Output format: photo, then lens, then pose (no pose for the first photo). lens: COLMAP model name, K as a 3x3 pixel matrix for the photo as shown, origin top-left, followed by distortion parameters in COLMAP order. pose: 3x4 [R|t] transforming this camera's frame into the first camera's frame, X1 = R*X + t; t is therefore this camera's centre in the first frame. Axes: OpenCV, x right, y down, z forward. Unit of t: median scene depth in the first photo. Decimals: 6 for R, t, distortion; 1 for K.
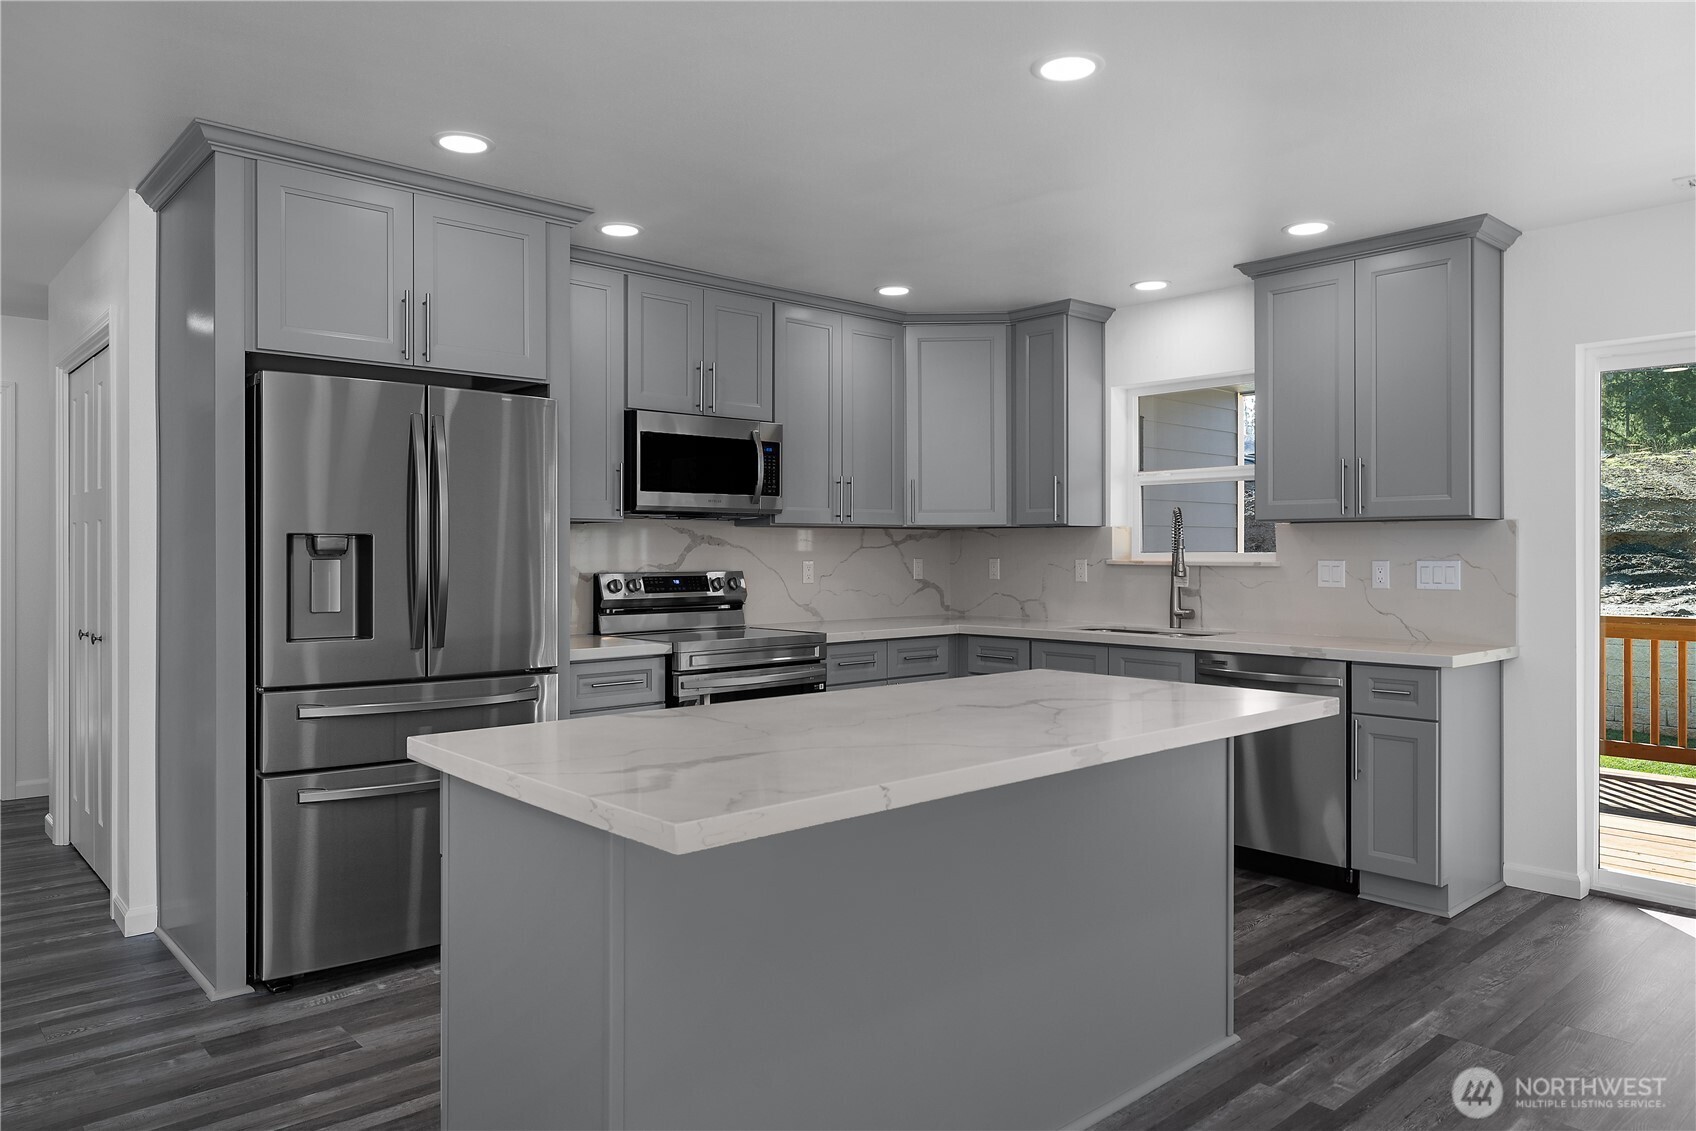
lens RADIAL K [[1112.8, 0, 846.6], [0, 1112.8, 555.3], [0, 0, 1]] dist [-0.001104, 0.002484]
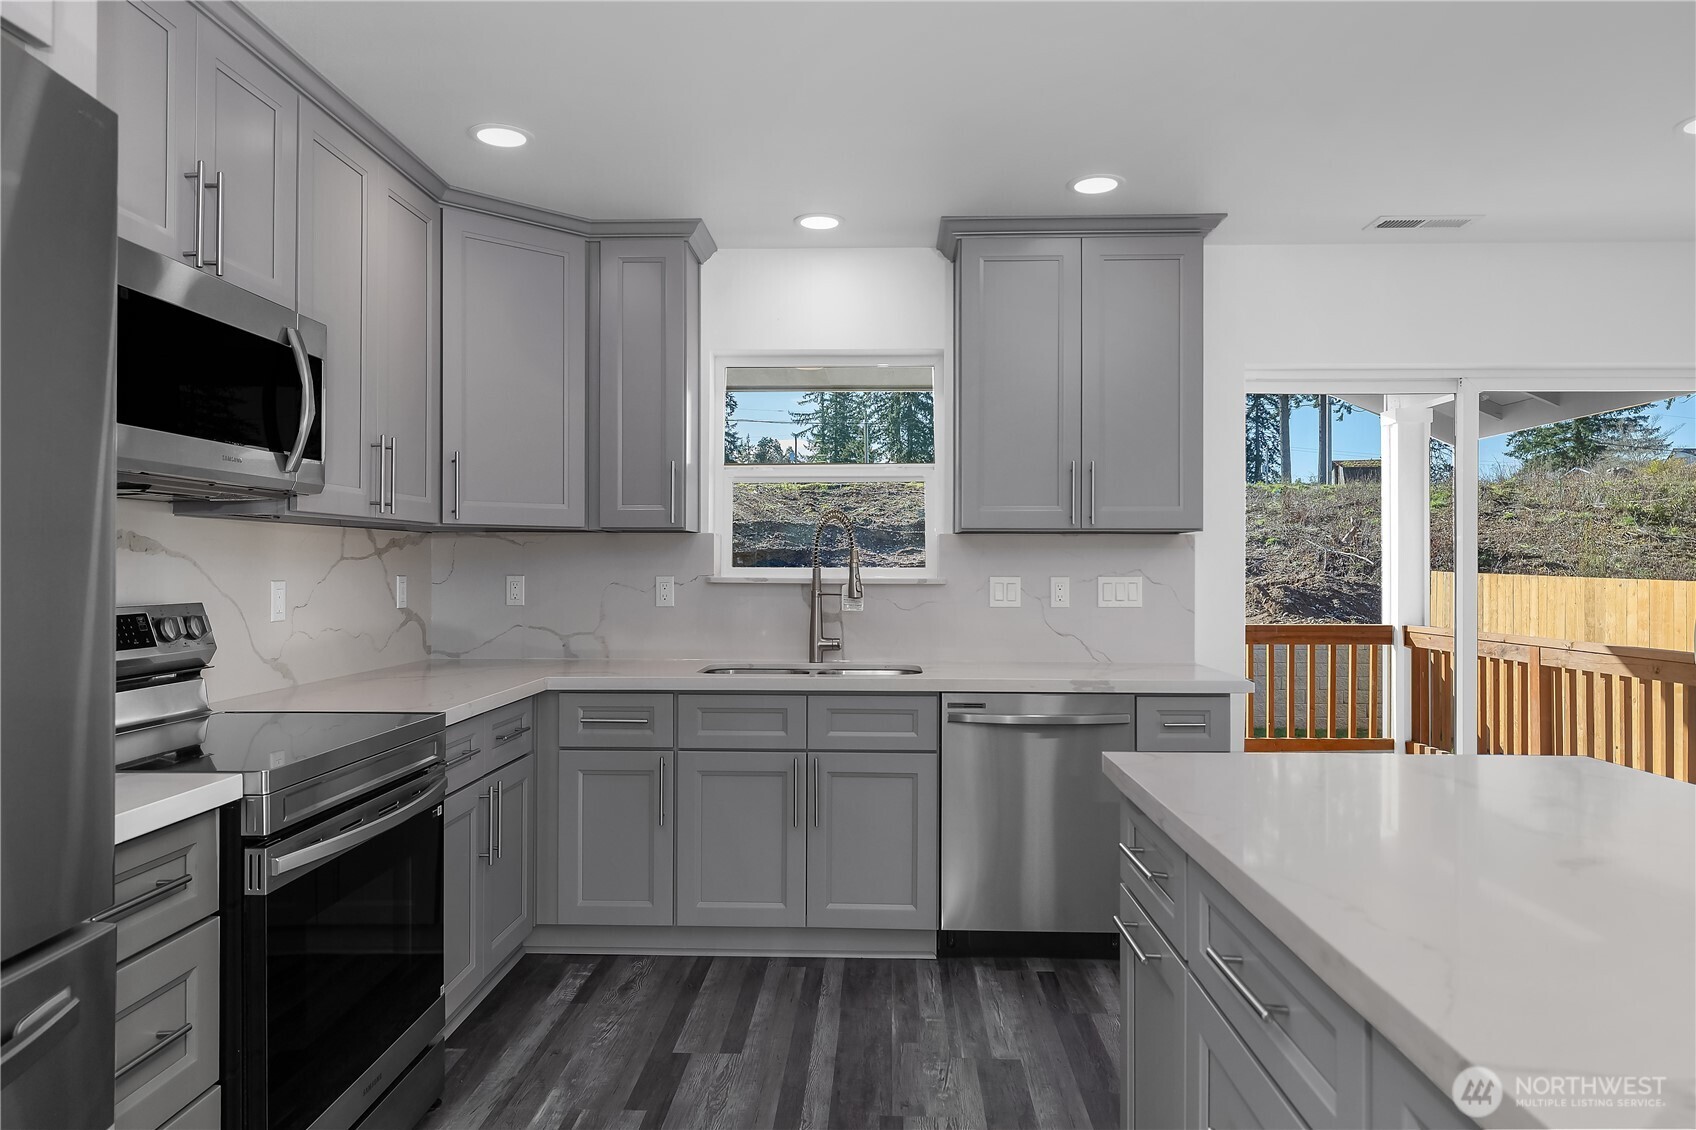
lens RADIAL K [[1112.8, 0, 860.8], [0, 1112.8, 565.4], [0, 0, 1]] dist [-0.001104, 0.002484]
pose [[0.700058, 0.001869, 0.714084, -0.293698], [0.000464, 0.999995, -0.003072, -0.001784], [-0.714086, 0.002482, 0.700054, 0.504218]]
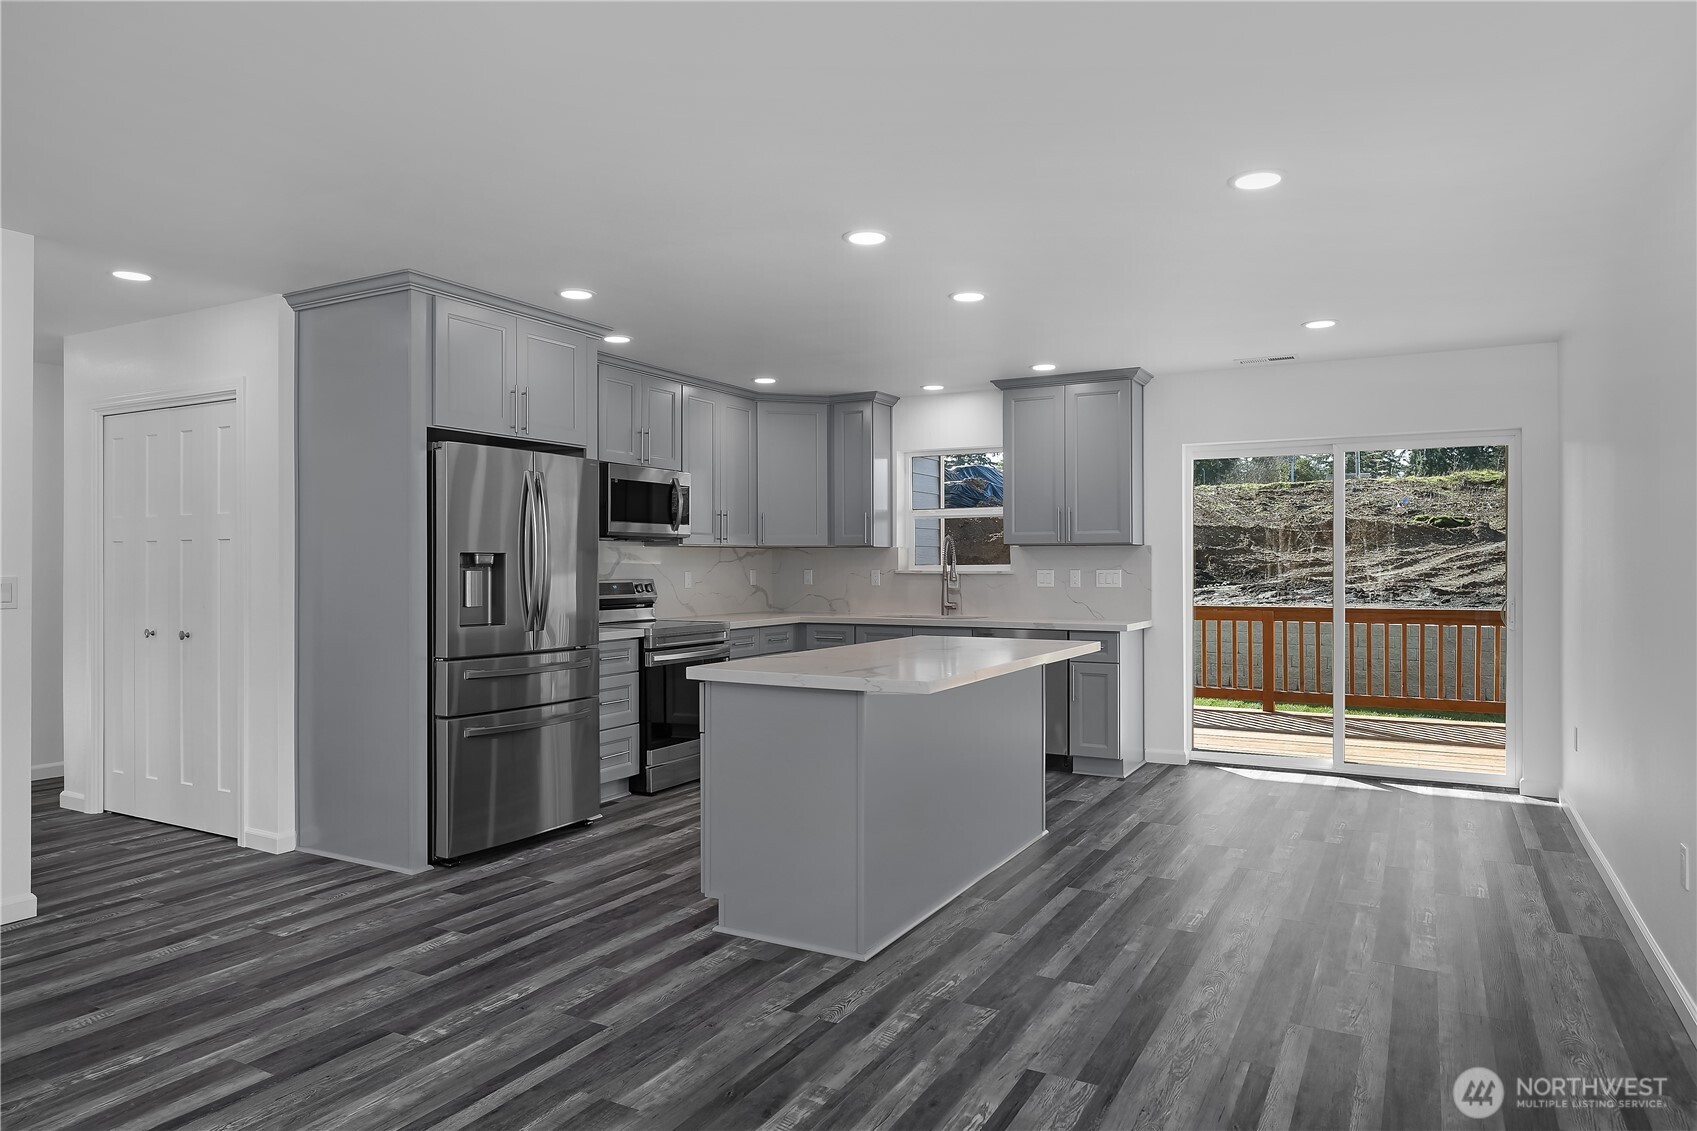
lens RADIAL K [[1051.4, 0, 841.5], [0, 1051.4, 561.7], [0, 0, 1]] dist [-0.002102, -0.000911]
pose [[0.946302, -0.000815, 0.323283, -0.346763], [0.002770, 0.999981, -0.005590, 0.000686], [-0.323272, 0.006185, 0.946286, -0.345922]]
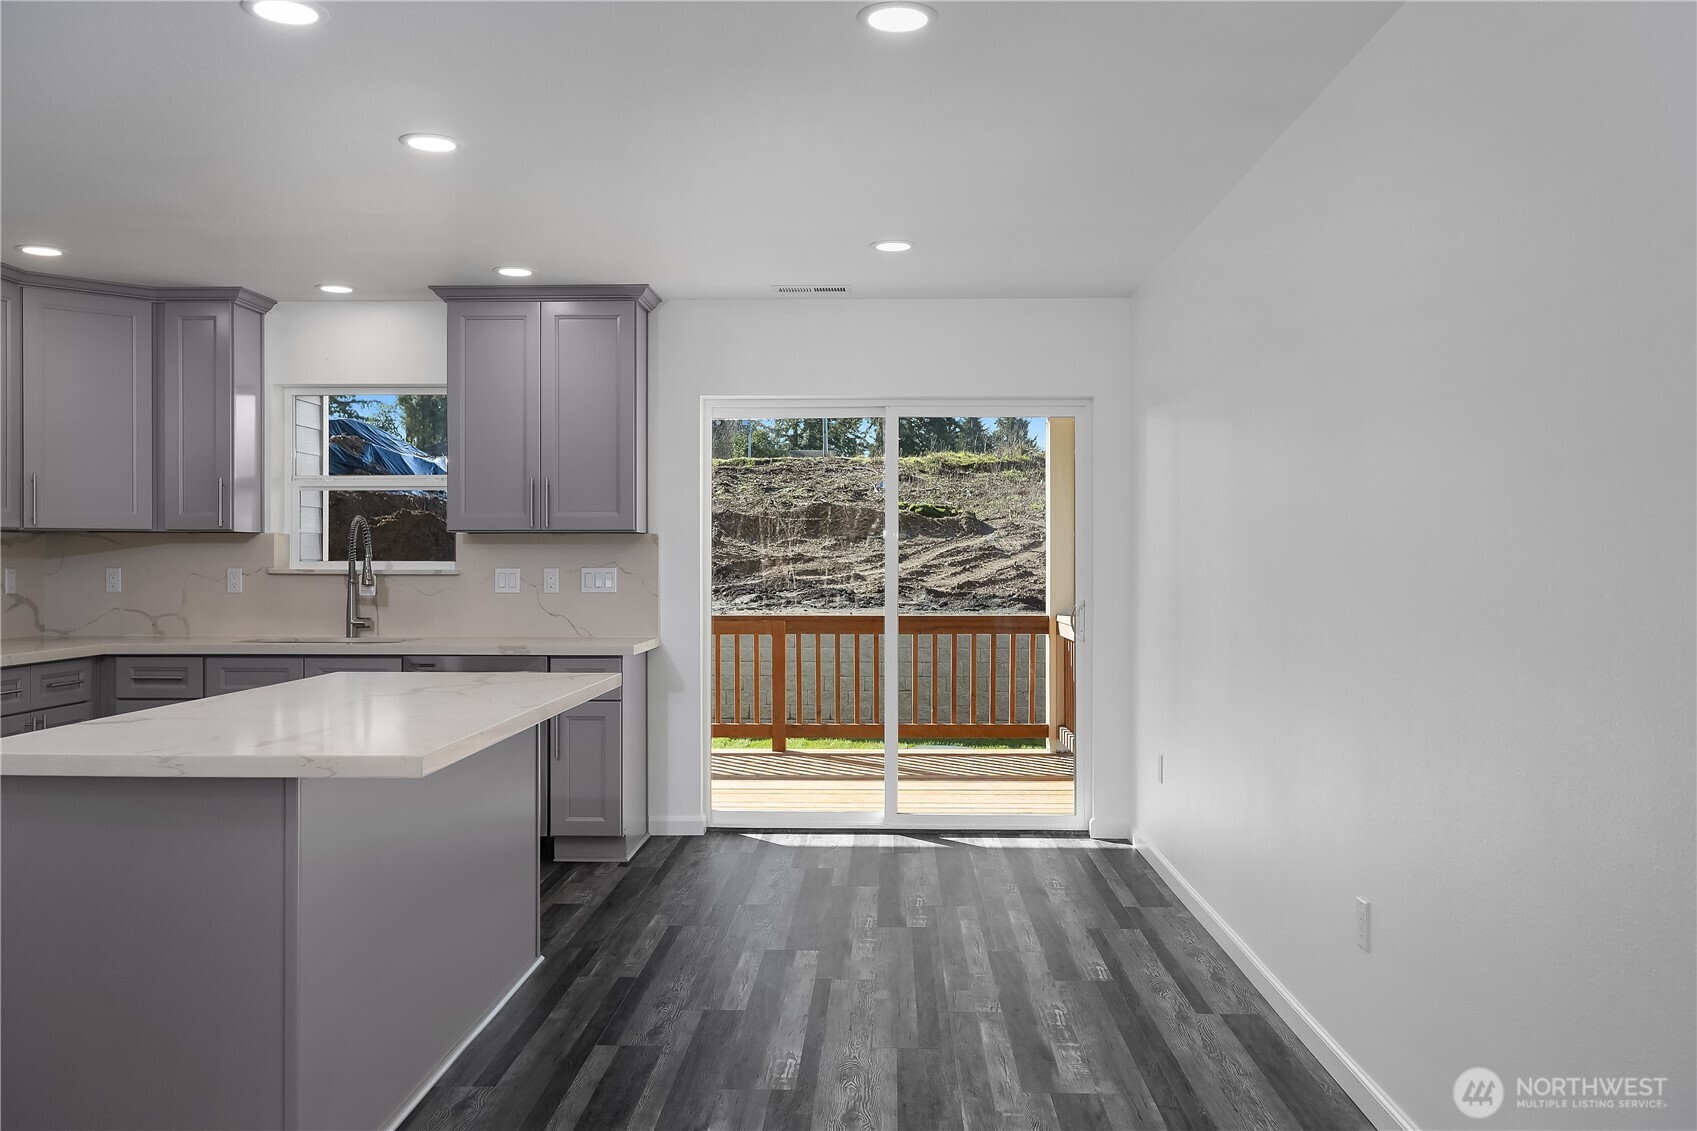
lens RADIAL K [[1405.5, 0, 842.2], [0, 1405.5, 564.2], [0, 0, 1]] dist [0.005037, -0.017238]
pose [[0.694278, -0.002064, 0.719704, -0.352943], [0.001595, 0.999998, 0.001329, -0.000577], [-0.719705, 0.000225, 0.694280, -0.206341]]
